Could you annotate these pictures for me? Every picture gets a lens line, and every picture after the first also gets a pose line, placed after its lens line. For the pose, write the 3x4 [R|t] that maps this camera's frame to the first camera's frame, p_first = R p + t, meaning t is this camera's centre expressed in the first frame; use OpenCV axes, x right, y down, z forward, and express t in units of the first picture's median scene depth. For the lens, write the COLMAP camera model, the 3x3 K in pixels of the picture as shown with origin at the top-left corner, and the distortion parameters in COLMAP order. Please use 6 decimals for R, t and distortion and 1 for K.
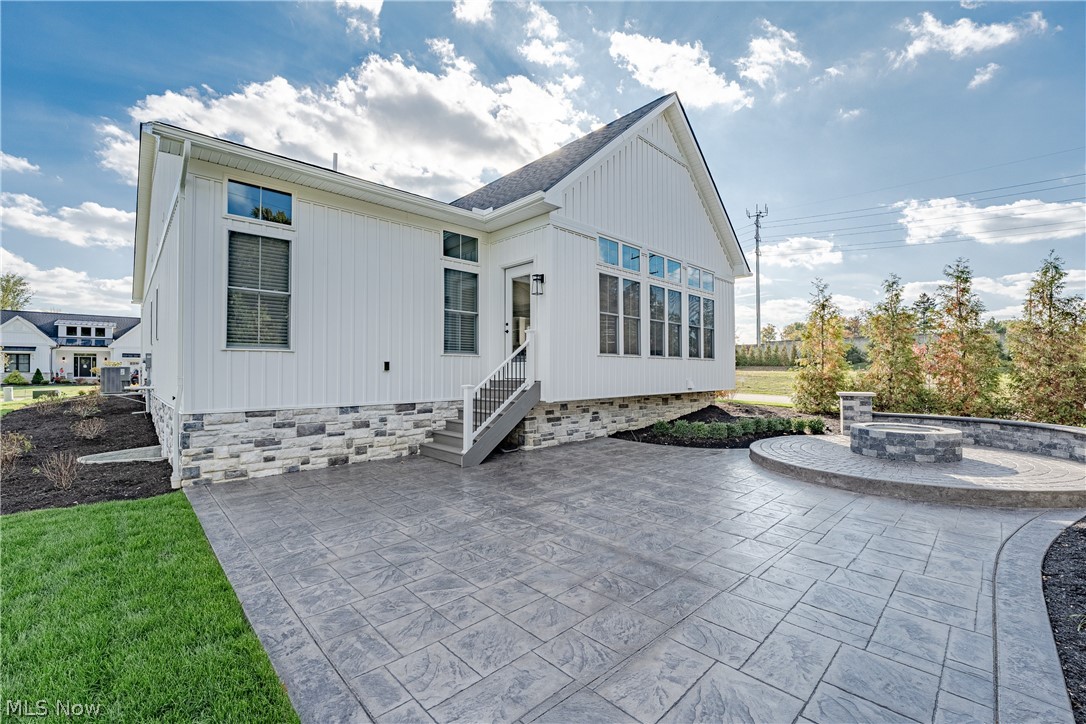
lens RADIAL K [[450.2, 0, 543.0], [0, 450.2, 362.0], [0, 0, 1]] dist [-0.023489, -0.000072]
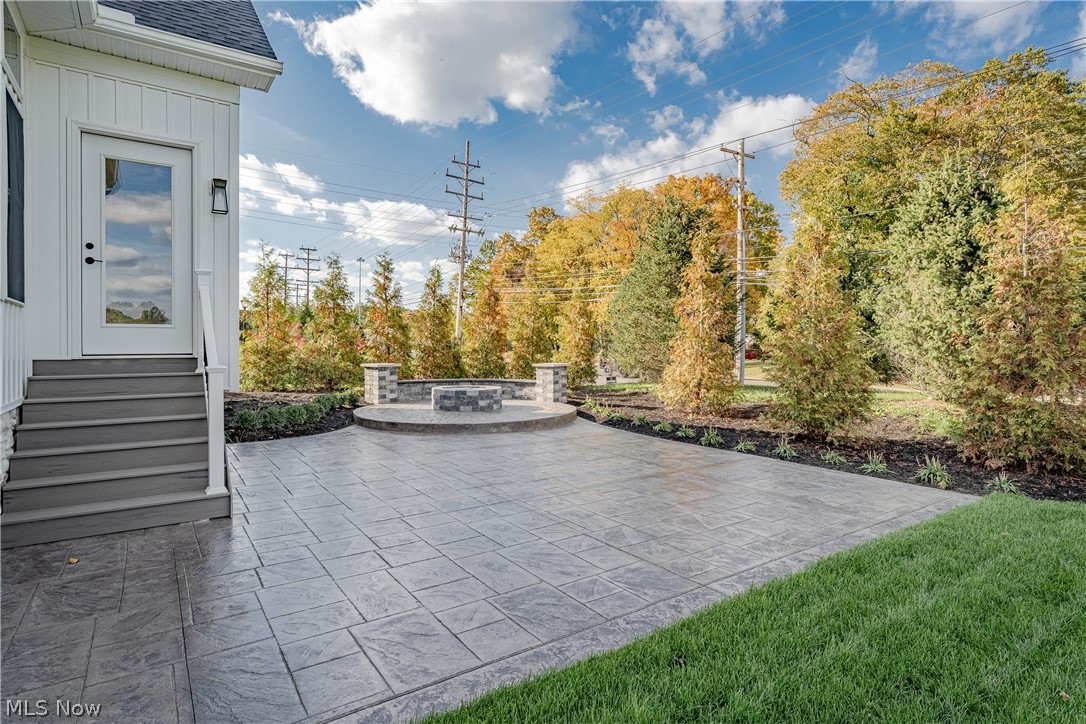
lens RADIAL K [[560.5, 0, 540.8], [0, 560.5, 347.4], [0, 0, 1]] dist [-0.001371, -0.000153]
pose [[0.158103, -0.000589, 0.987422, -1.406514], [-0.020858, 0.999775, 0.003936, 0.034208], [-0.987202, -0.021217, 0.158055, 0.945111]]
